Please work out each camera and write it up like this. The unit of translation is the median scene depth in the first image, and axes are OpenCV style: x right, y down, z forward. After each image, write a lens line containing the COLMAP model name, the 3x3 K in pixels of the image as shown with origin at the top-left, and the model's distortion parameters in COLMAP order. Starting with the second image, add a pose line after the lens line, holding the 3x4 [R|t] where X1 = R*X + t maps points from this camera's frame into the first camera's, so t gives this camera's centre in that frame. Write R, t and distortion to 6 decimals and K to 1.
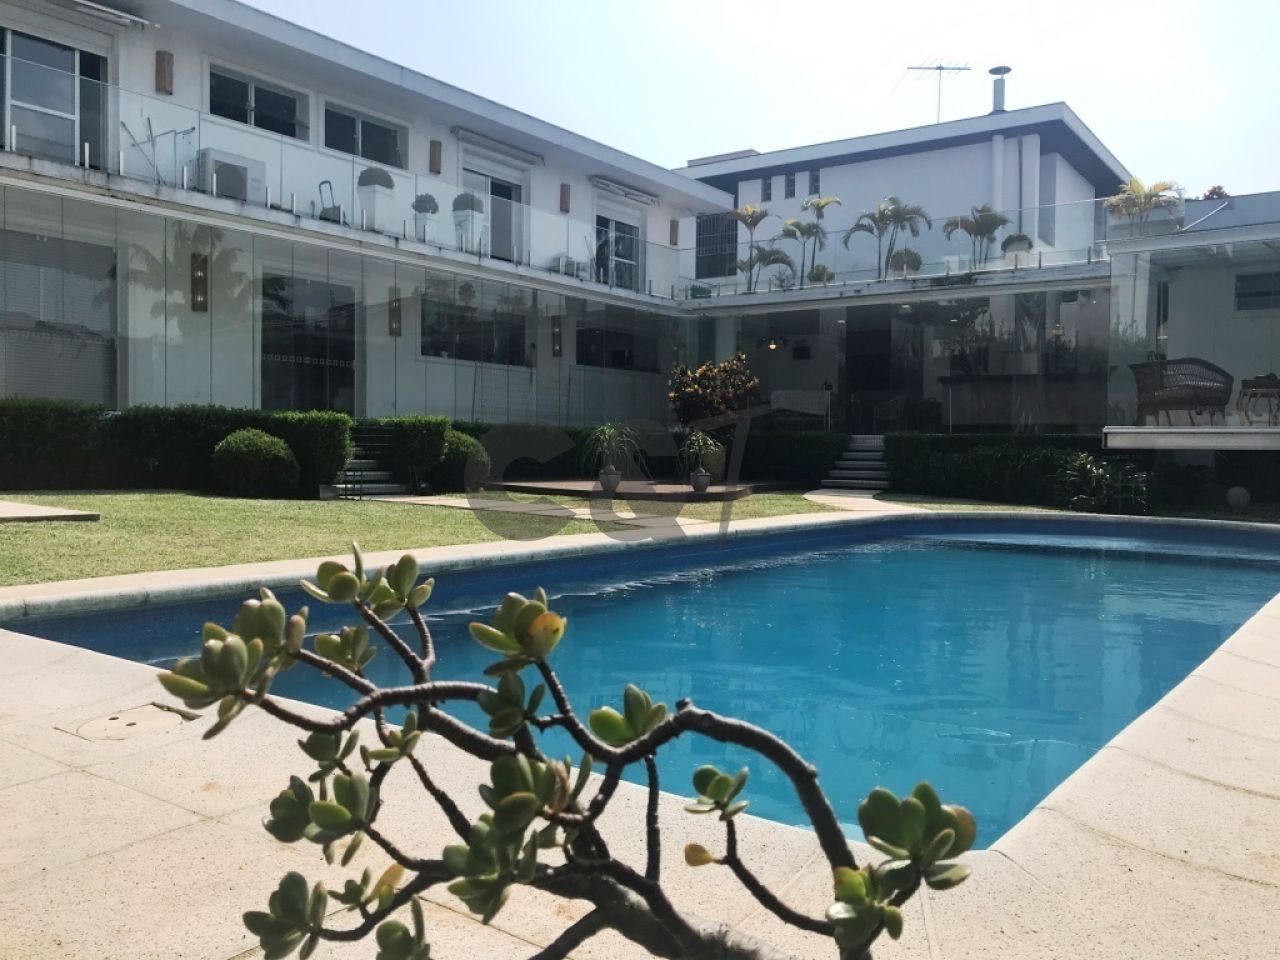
lens RADIAL K [[1025.8, 0, 633.3], [0, 1025.8, 472.3], [0, 0, 1]] dist [0.070354, -0.180710]
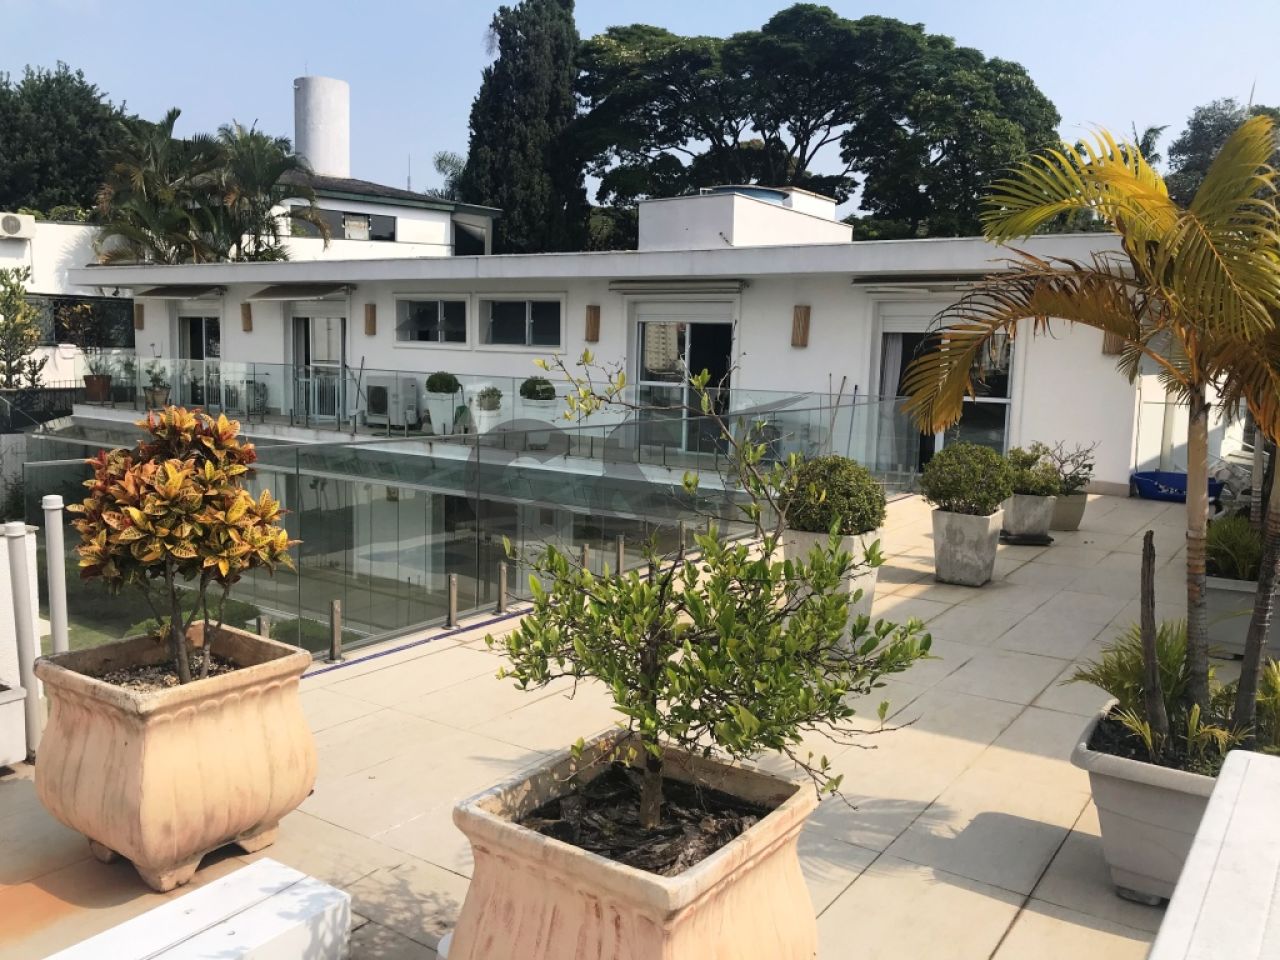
lens RADIAL K [[972.6, 0, 642.5], [0, 972.6, 520.6], [0, 0, 1]] dist [0.059880, -0.095922]
pose [[0.088360, 0.100734, -0.990982, 0.714421], [-0.082600, 0.992188, 0.093492, -0.249120], [0.992658, 0.073594, 0.095990, 1.099163]]
